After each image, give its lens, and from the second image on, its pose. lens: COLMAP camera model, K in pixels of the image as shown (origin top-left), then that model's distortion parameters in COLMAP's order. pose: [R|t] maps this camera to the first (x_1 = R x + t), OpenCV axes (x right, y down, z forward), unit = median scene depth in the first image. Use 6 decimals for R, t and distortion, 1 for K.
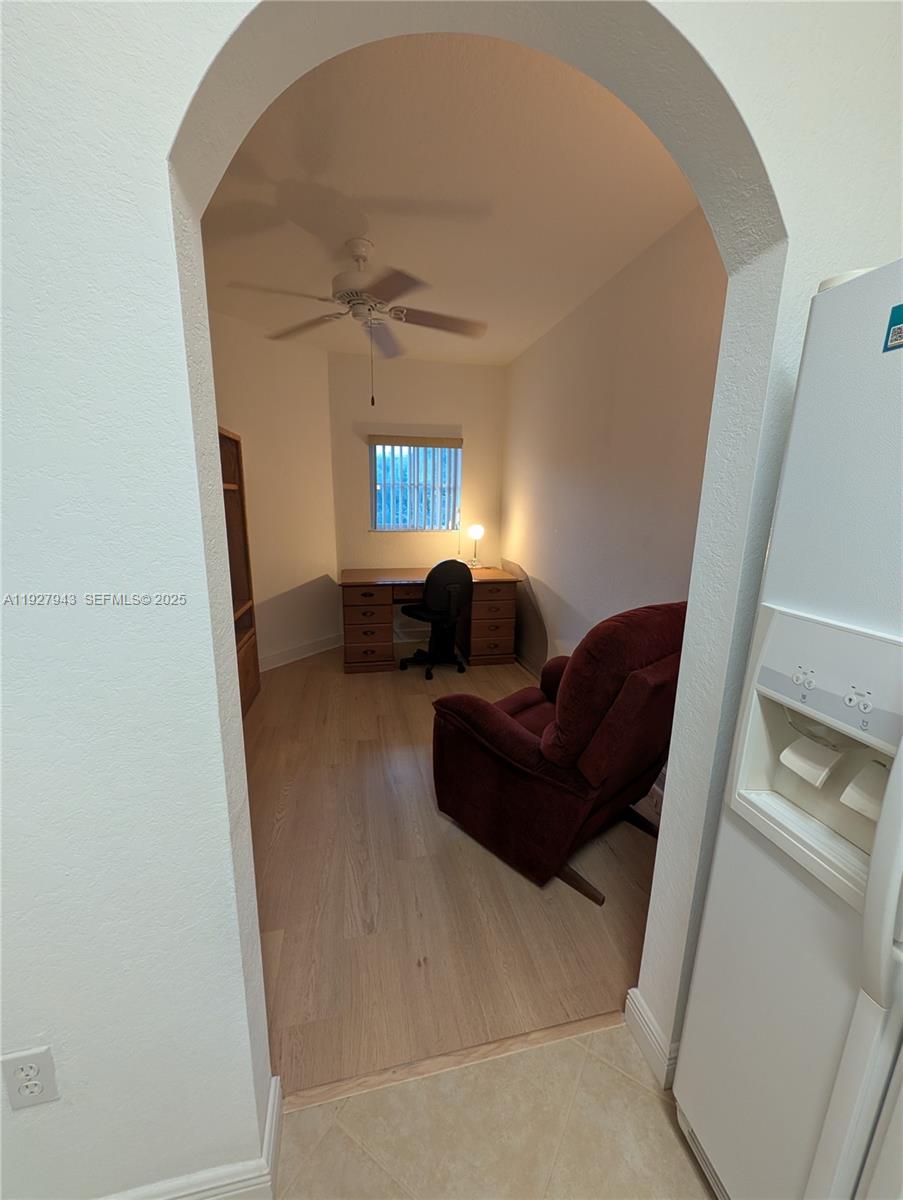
lens RADIAL K [[455.2, 0, 461.4], [0, 455.2, 598.0], [0, 0, 1]] dist [-0.000973, -0.000047]
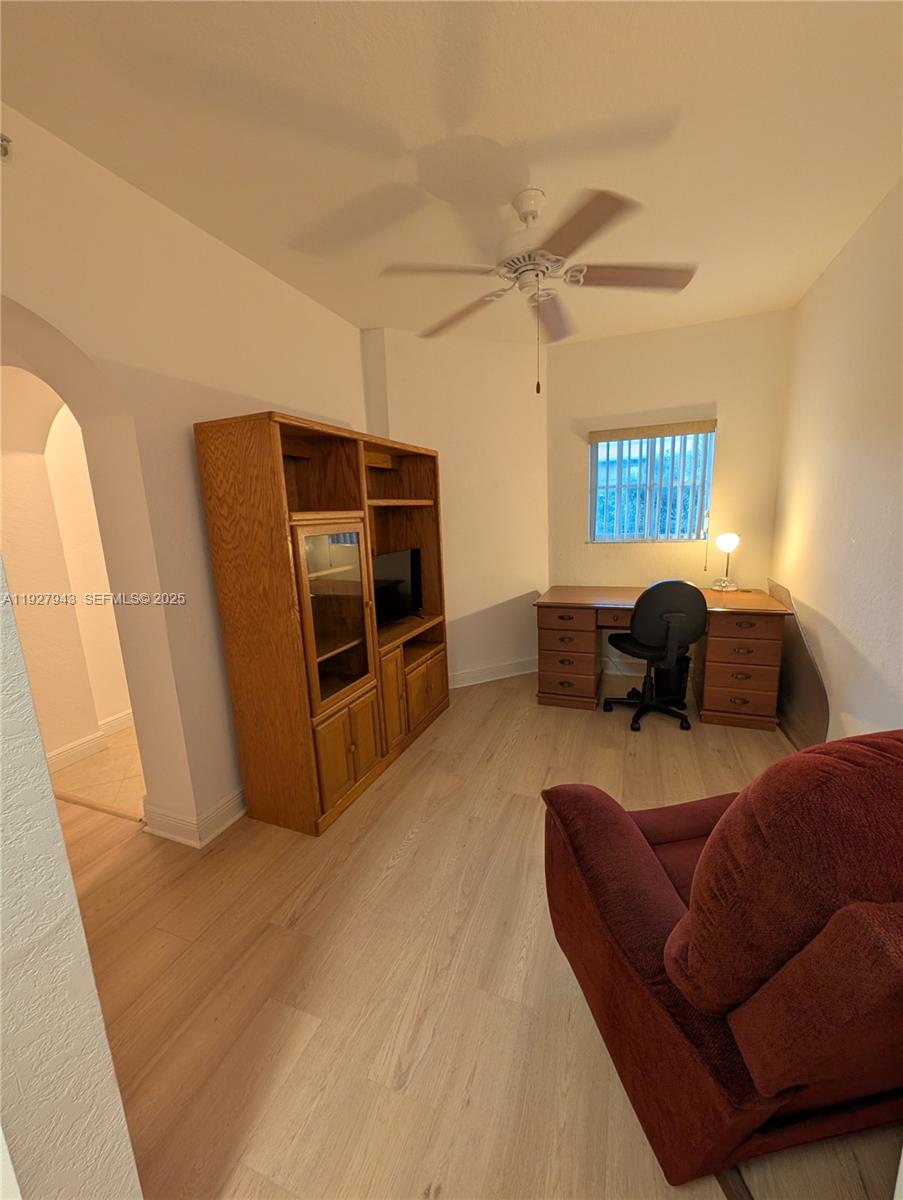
lens RADIAL K [[464.0, 0, 452.7], [0, 464.0, 600.5], [0, 0, 1]] dist [0.002512, 0.000210]
pose [[0.831333, 0.057333, -0.552809, 0.095294], [-0.064976, 0.997870, 0.005778, -0.029541], [0.551963, 0.031116, 0.833288, 0.144095]]
